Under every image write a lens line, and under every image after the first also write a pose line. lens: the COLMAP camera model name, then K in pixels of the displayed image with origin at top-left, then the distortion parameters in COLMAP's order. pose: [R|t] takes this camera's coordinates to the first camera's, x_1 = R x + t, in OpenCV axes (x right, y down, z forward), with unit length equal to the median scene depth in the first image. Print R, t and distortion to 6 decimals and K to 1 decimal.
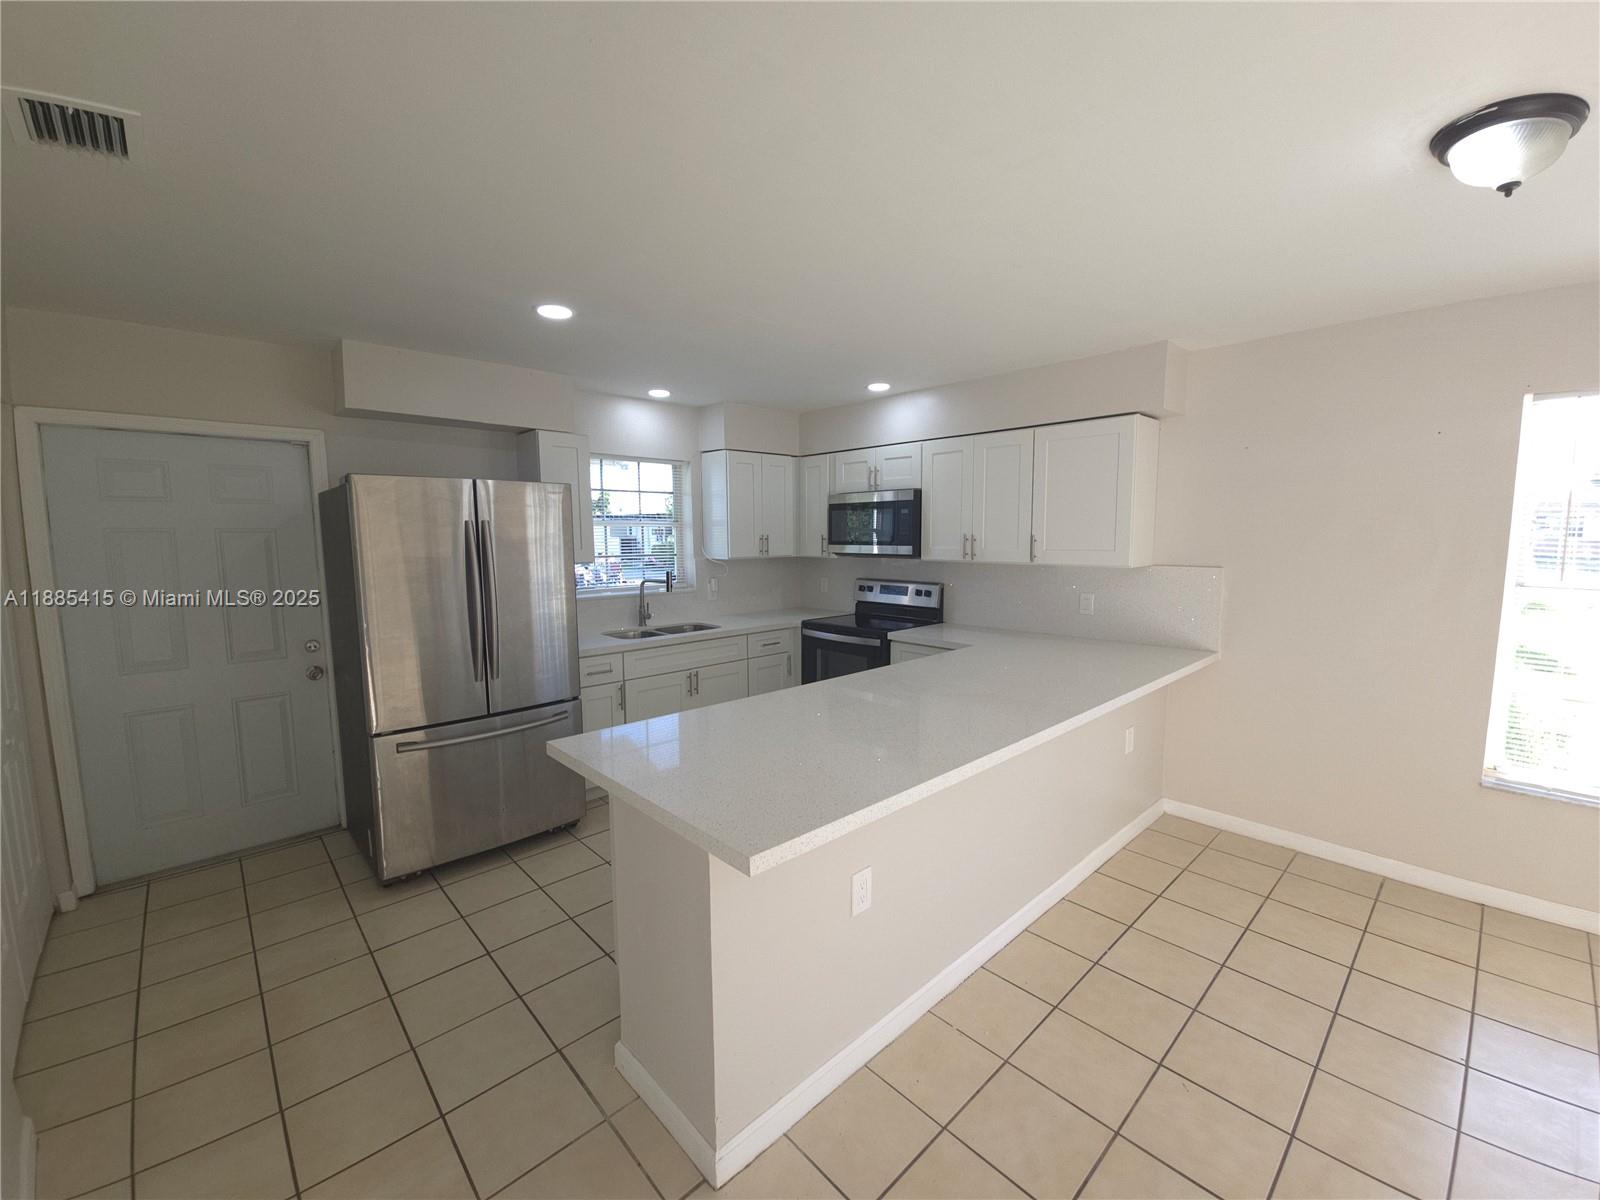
lens RADIAL K [[654.4, 0, 804.8], [0, 654.4, 598.8], [0, 0, 1]] dist [-0.000822, 0.000754]
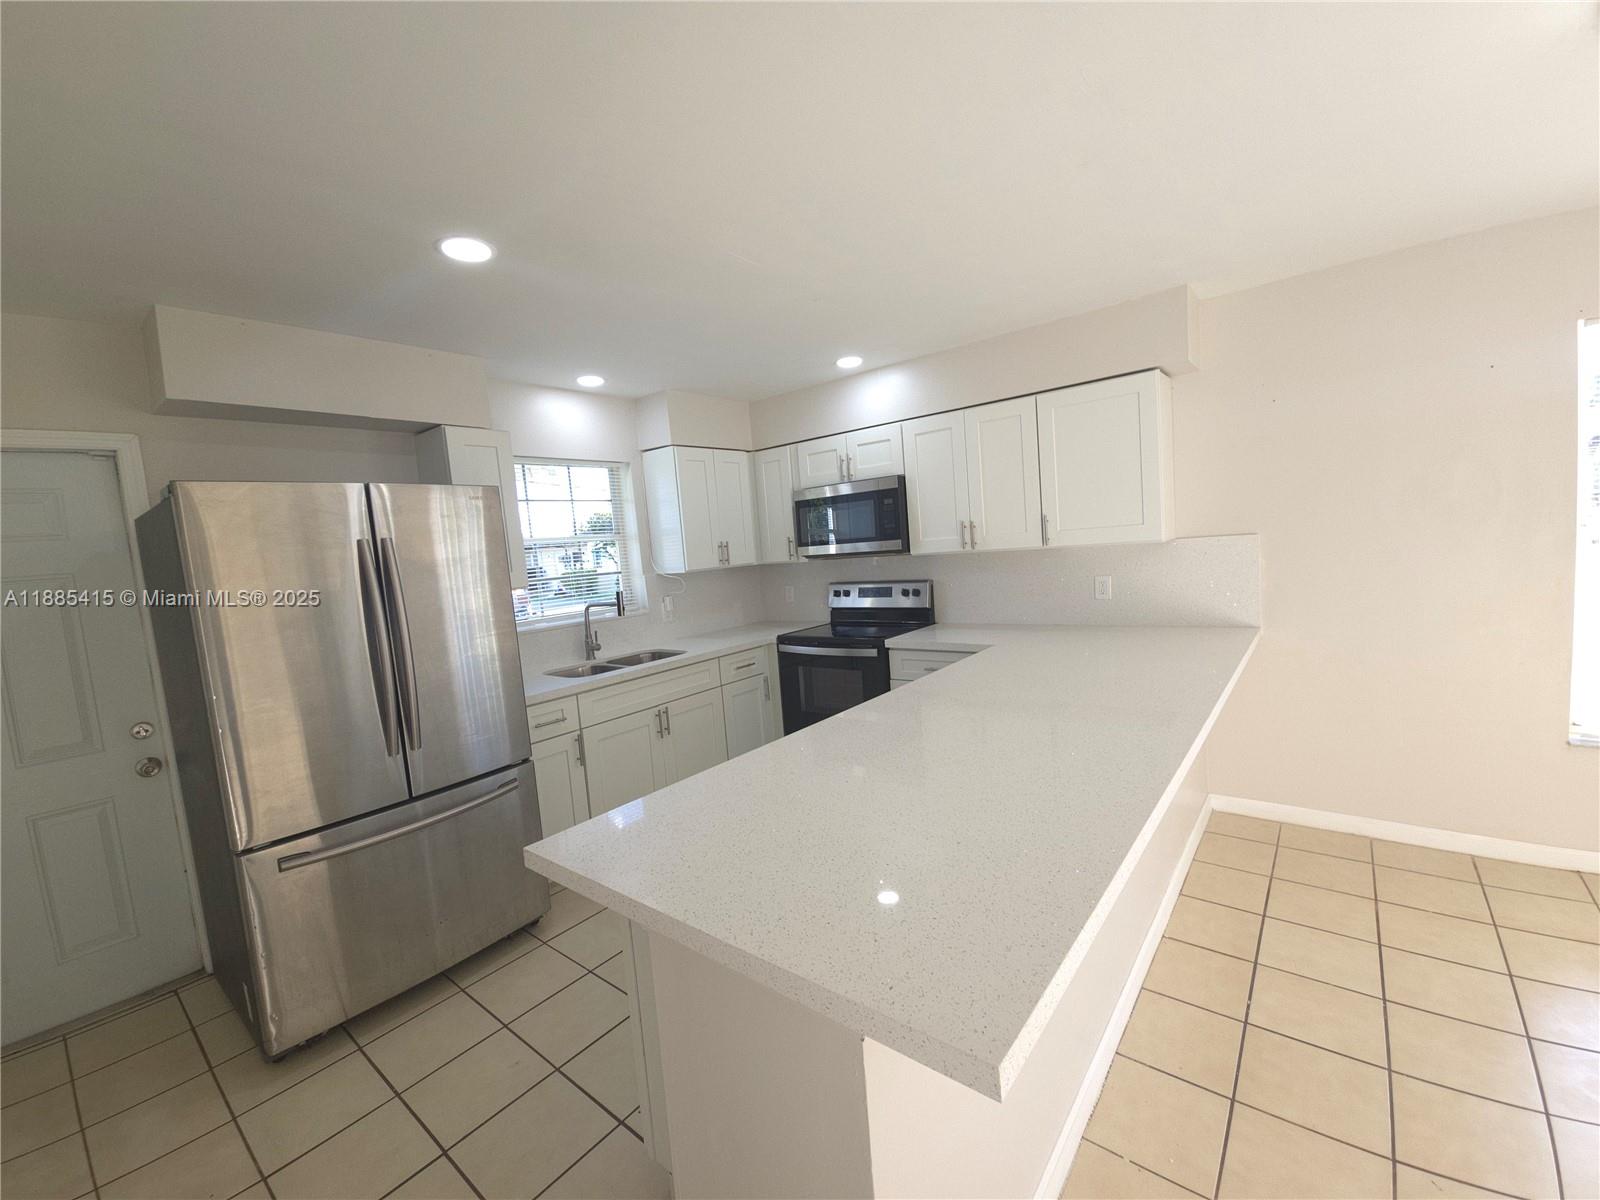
lens RADIAL K [[654.4, 0, 804.8], [0, 654.4, 598.8], [0, 0, 1]] dist [-0.000822, 0.000754]
pose [[0.987925, -0.084322, 0.129975, -0.085139], [0.087058, 0.996083, -0.015501, 0.001185], [-0.128159, 0.026629, 0.991396, 0.143371]]
